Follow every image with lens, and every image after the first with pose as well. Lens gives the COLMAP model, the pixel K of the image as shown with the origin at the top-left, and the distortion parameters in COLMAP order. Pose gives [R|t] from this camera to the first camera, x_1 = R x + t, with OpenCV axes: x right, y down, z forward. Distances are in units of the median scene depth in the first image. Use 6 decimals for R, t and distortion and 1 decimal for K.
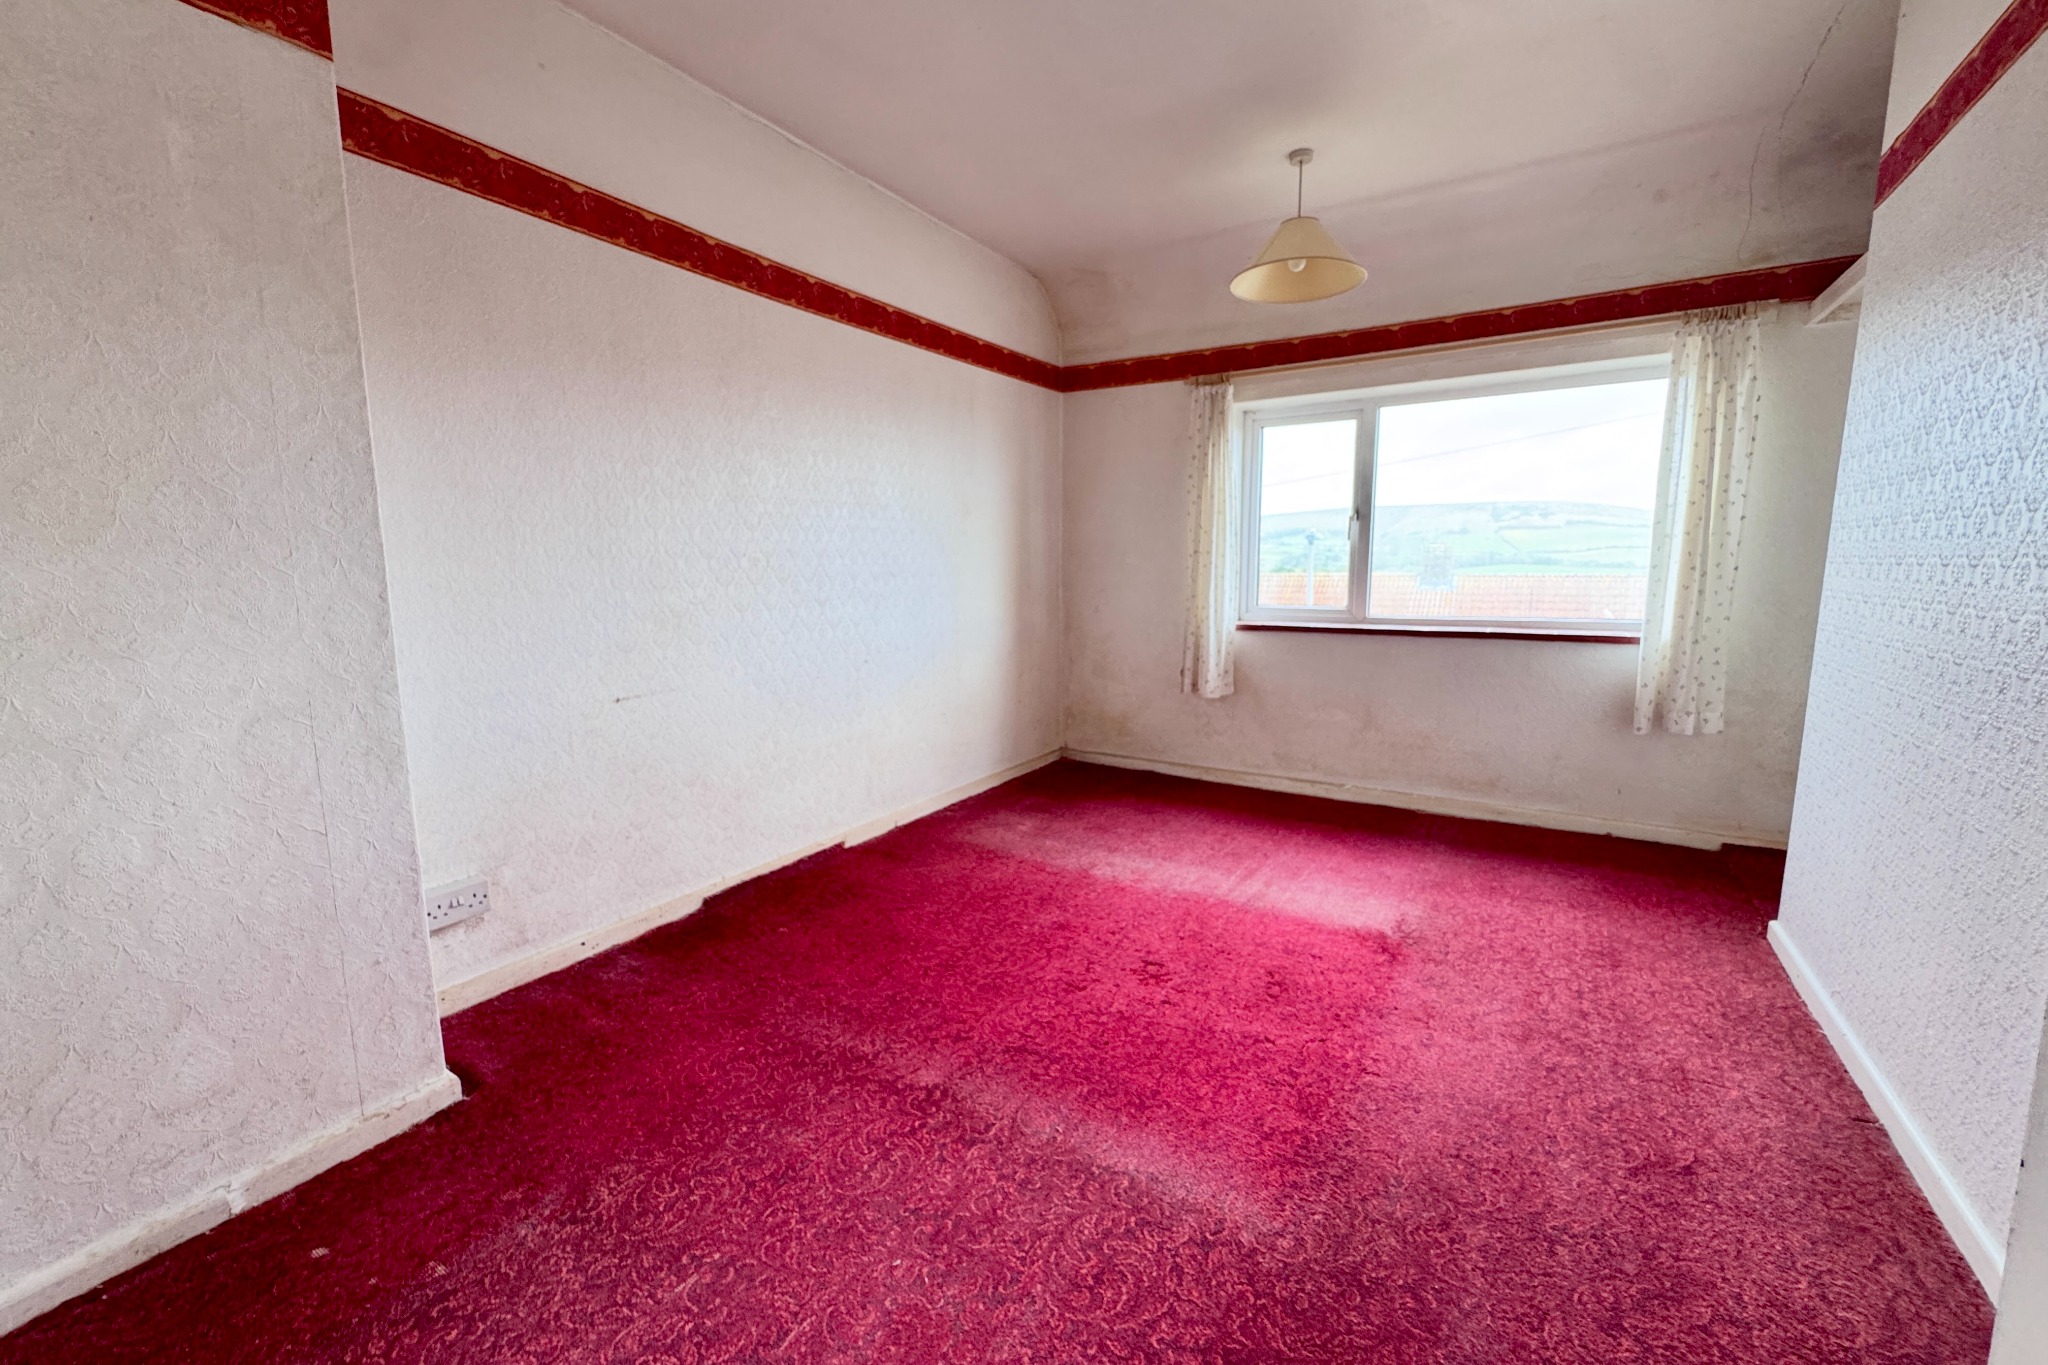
lens RADIAL K [[817.7, 0, 1024.0], [0, 817.7, 682.5], [0, 0, 1]] dist [-0.002541, -0.000113]
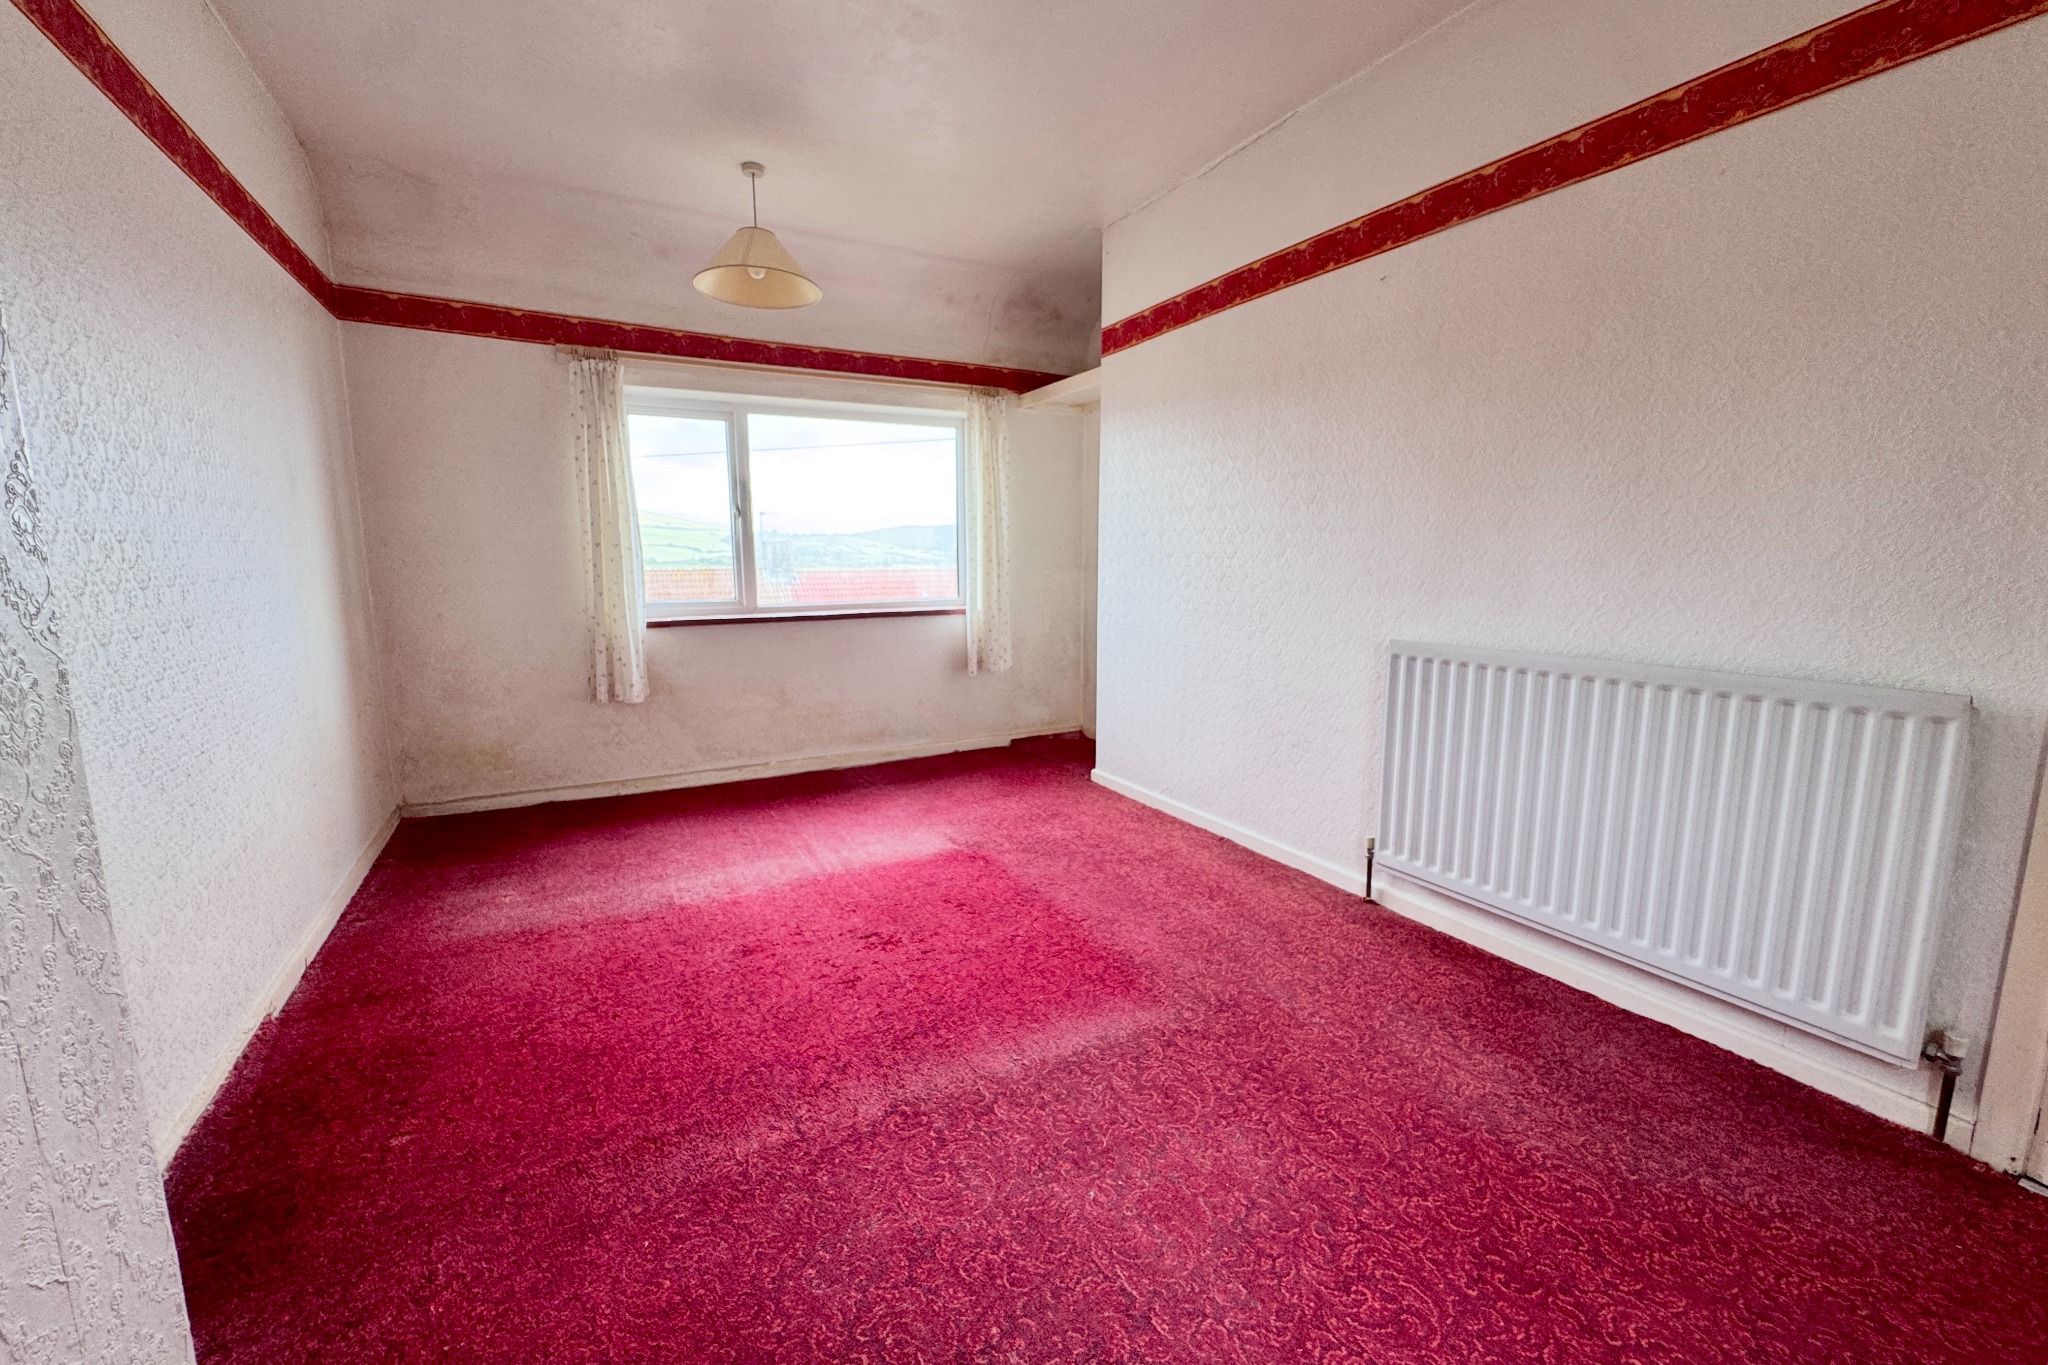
lens RADIAL K [[812.0, 0, 1023.8], [0, 812.0, 680.2], [0, 0, 1]] dist [-0.000887, 0.000235]
pose [[0.496315, -0.128153, 0.858631, -0.444689], [0.125505, 0.989246, 0.075102, -0.026415], [-0.859023, 0.070488, 0.507062, 0.205012]]
